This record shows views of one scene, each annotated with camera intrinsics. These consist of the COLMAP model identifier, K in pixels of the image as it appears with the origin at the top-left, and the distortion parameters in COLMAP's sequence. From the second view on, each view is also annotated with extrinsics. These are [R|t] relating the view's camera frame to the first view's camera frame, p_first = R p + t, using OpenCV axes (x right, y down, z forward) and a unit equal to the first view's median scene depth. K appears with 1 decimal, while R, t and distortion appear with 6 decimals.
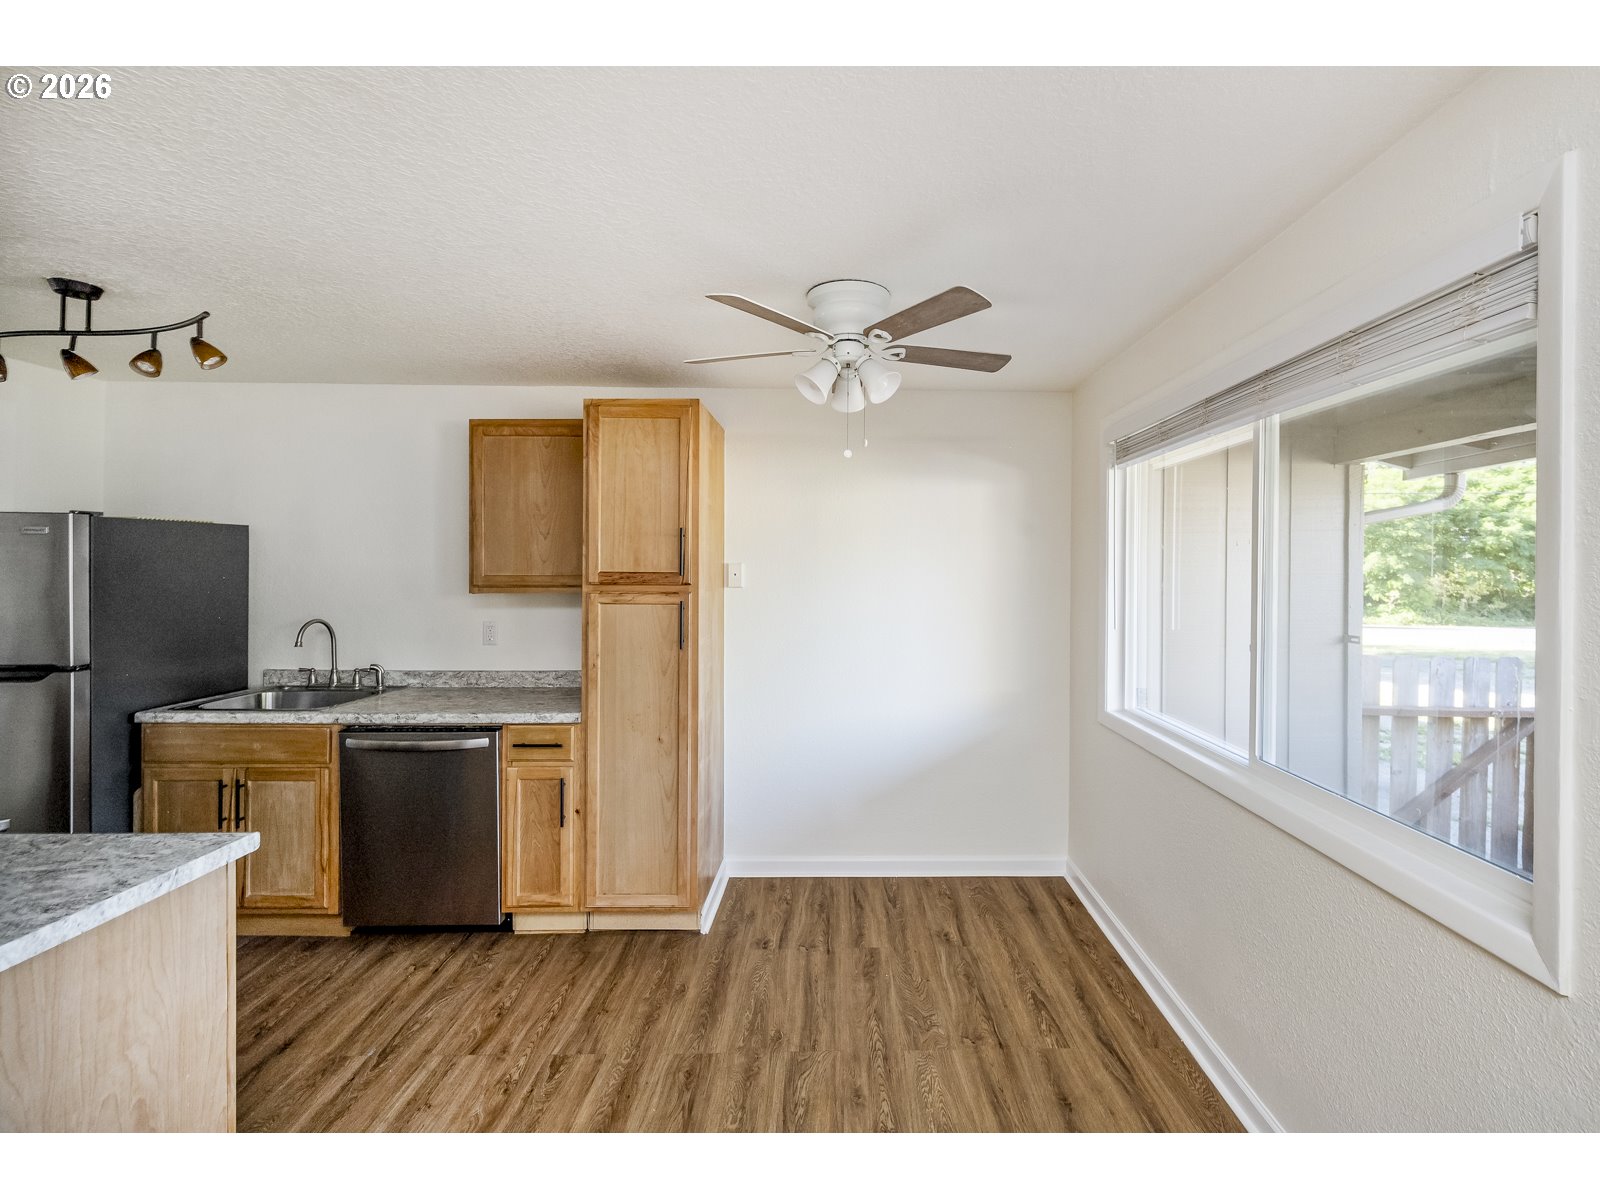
lens RADIAL K [[692.1, 0, 827.1], [0, 692.1, 565.5], [0, 0, 1]] dist [0.001856, -0.001332]
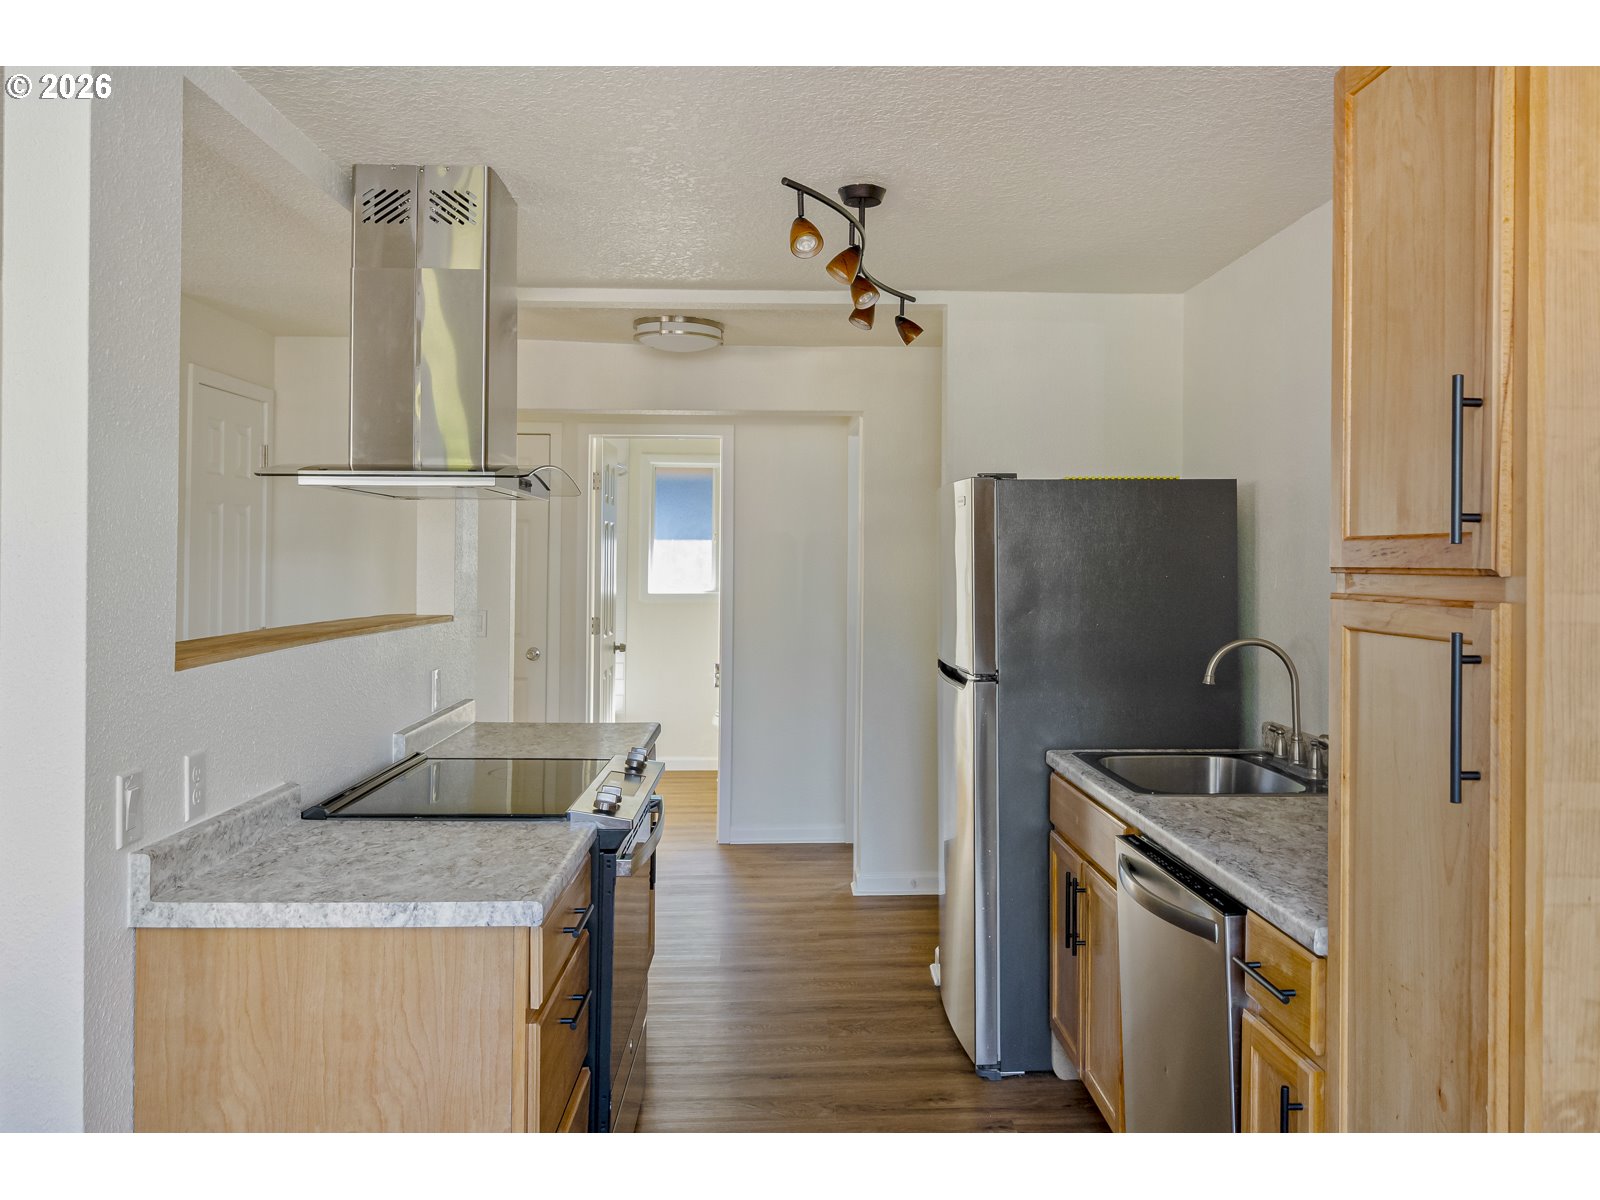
lens RADIAL K [[1245.6, 0, 845.0], [0, 1245.6, 543.9], [0, 0, 1]] dist [-0.011528, 0.005258]
pose [[0.076953, -0.018423, -0.996865, 0.274982], [0.000060, 0.999829, -0.018474, 0.023849], [0.997035, 0.001362, 0.076941, 0.699010]]
